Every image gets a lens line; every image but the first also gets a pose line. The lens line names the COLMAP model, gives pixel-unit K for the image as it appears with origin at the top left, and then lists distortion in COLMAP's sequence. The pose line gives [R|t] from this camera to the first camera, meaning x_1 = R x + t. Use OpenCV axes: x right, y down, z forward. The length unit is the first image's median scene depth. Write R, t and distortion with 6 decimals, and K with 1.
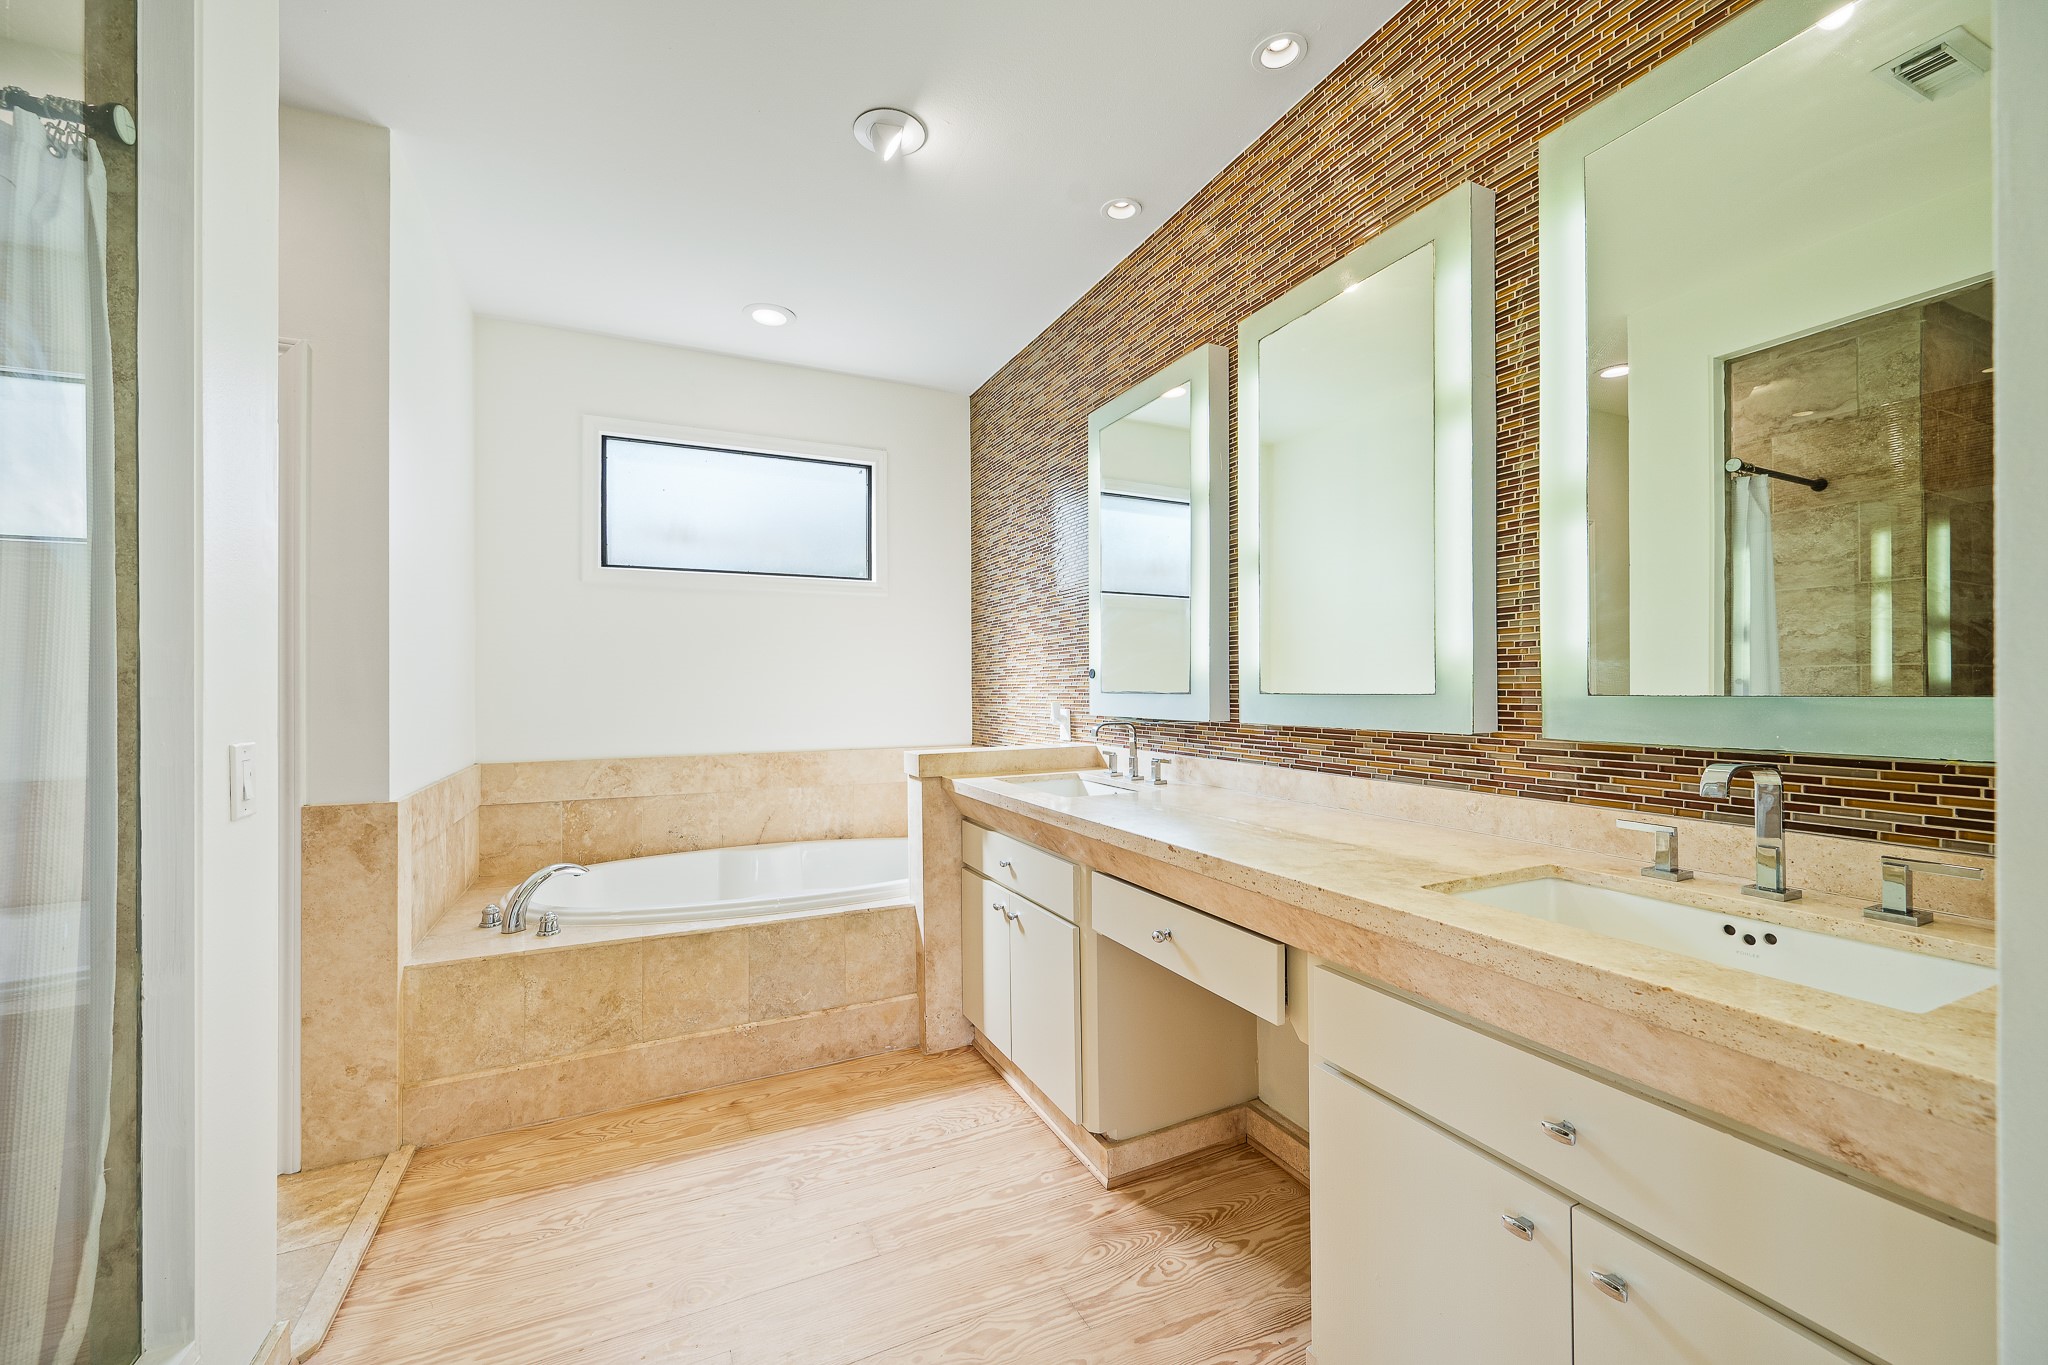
lens RADIAL K [[810.9, 0, 1038.7], [0, 810.9, 687.9], [0, 0, 1]] dist [-0.000380, 0.000361]
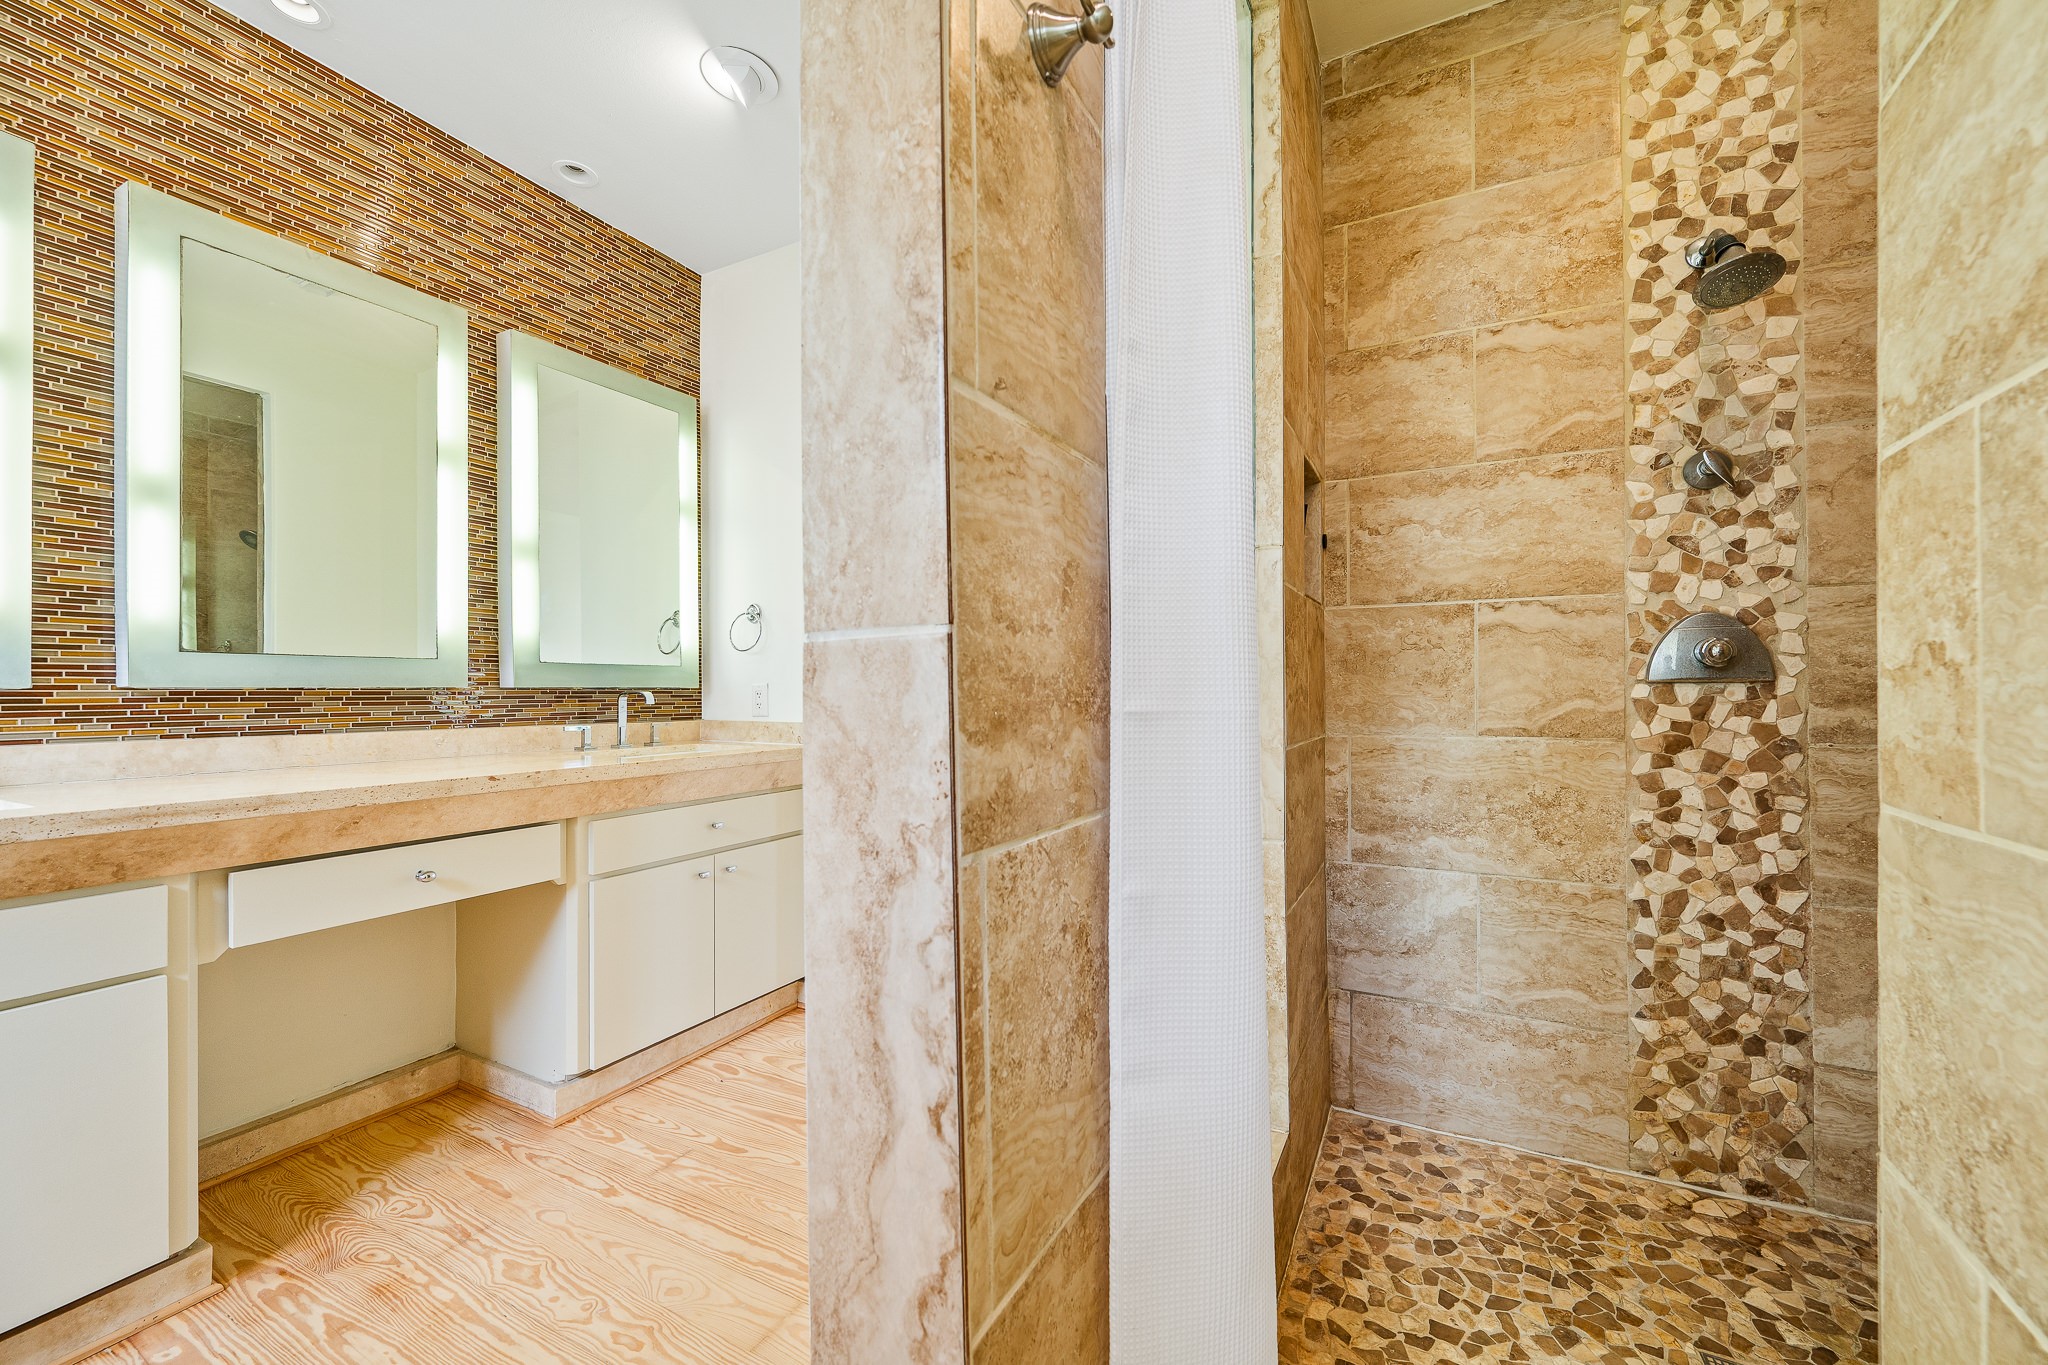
lens RADIAL K [[810.9, 0, 1011.2], [0, 810.9, 686.3], [0, 0, 1]] dist [-0.000380, 0.000361]
pose [[-0.586016, 0.013063, 0.810194, -0.890745], [0.008398, 0.999914, -0.010047, 0.057459], [-0.810256, 0.000916, -0.586076, 0.770202]]
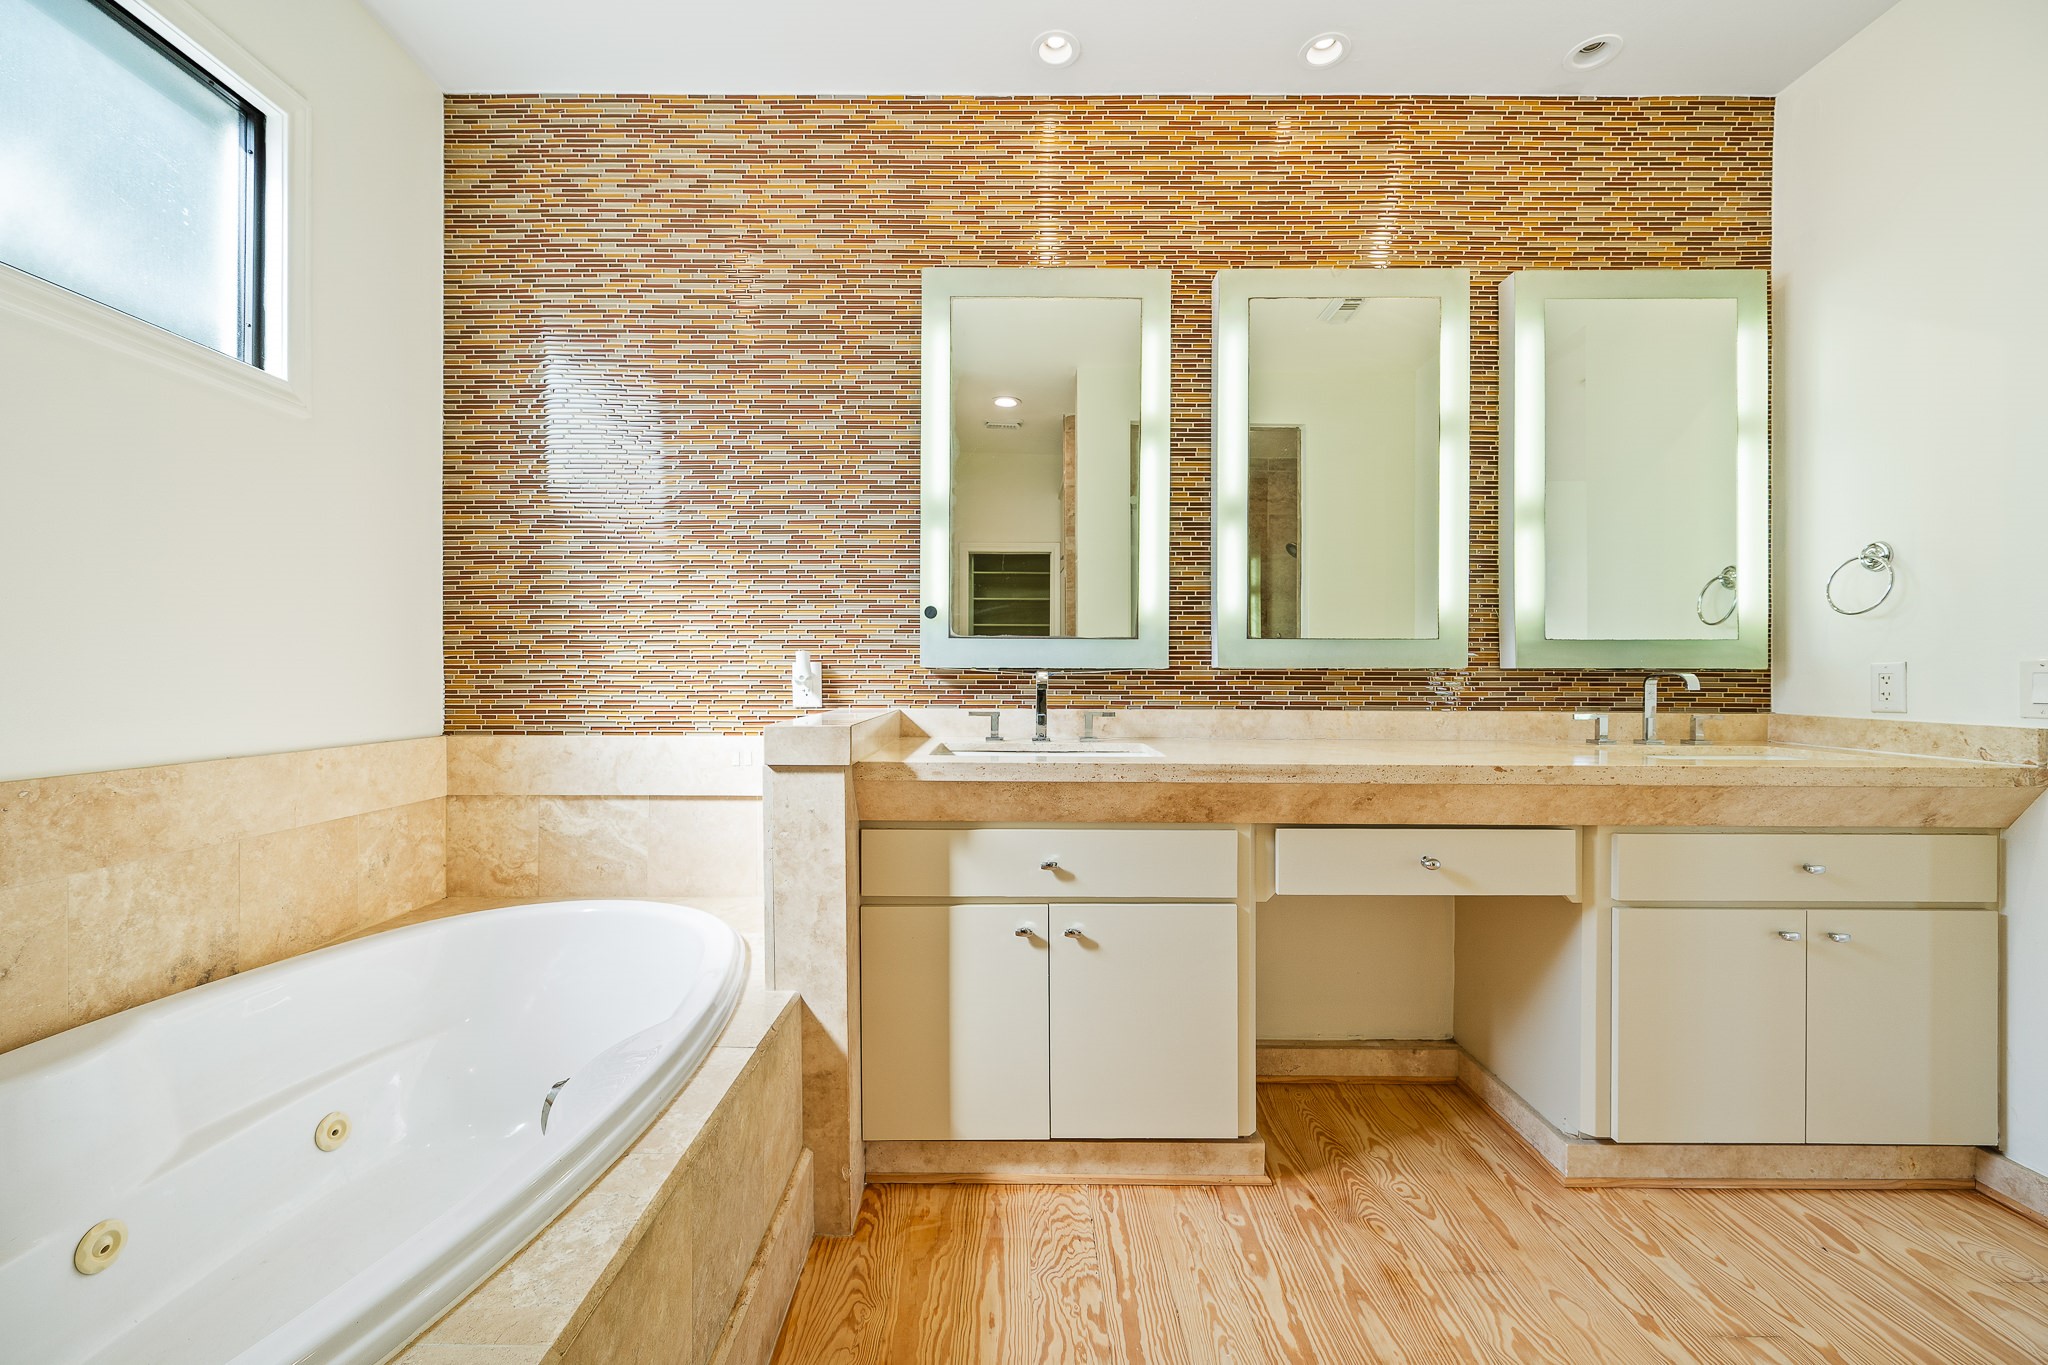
lens RADIAL K [[810.9, 0, 1018.7], [0, 810.9, 677.8], [0, 0, 1]] dist [-0.000380, 0.000361]
pose [[0.438126, 0.003908, 0.898905, -0.763256], [-0.004813, 0.999986, -0.002001, 0.058978], [-0.898901, -0.003450, 0.438139, 0.784556]]
